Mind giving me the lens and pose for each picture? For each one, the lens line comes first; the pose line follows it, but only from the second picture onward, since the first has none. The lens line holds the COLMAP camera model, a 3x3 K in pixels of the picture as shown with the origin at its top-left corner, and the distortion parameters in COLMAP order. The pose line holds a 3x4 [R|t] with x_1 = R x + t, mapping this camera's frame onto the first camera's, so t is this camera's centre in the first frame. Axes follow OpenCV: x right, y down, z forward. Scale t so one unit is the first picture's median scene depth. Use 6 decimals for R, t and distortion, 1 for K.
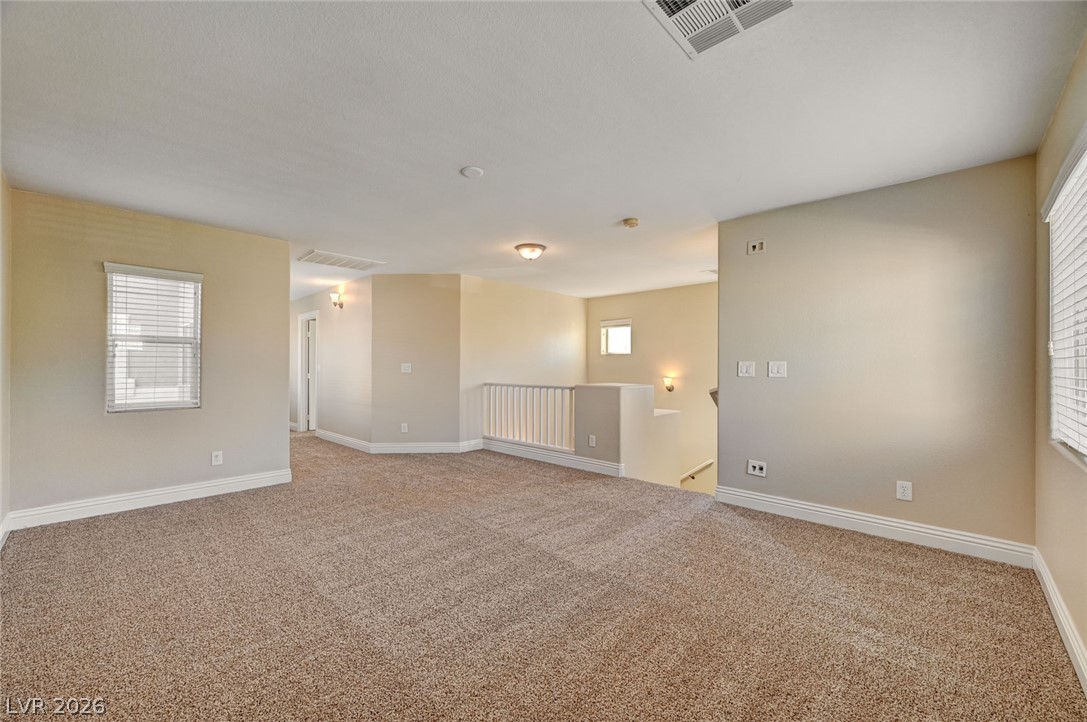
lens RADIAL K [[444.6, 0, 545.5], [0, 444.6, 358.1], [0, 0, 1]] dist [-0.000383, -0.000082]
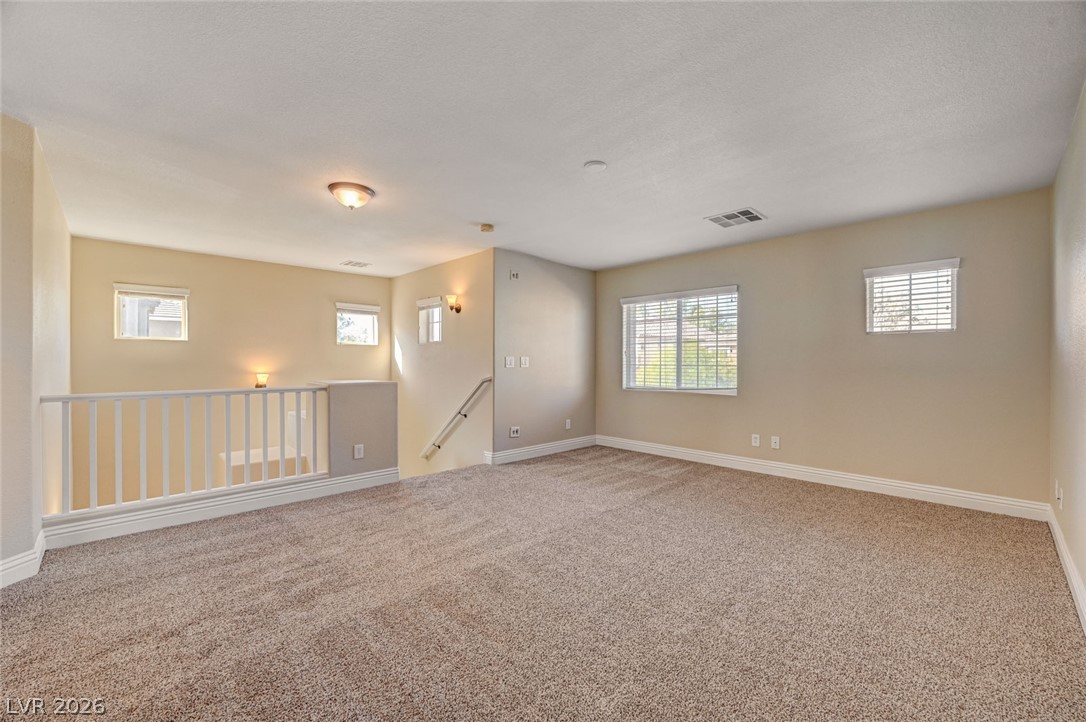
lens RADIAL K [[429.4, 0, 544.9], [0, 429.4, 362.1], [0, 0, 1]] dist [-0.000515, 0.000226]
pose [[0.053727, 0.000208, 0.998556, -0.705722], [-0.014584, 0.999893, 0.000577, 0.017990], [-0.998449, -0.014594, 0.053725, 0.661639]]
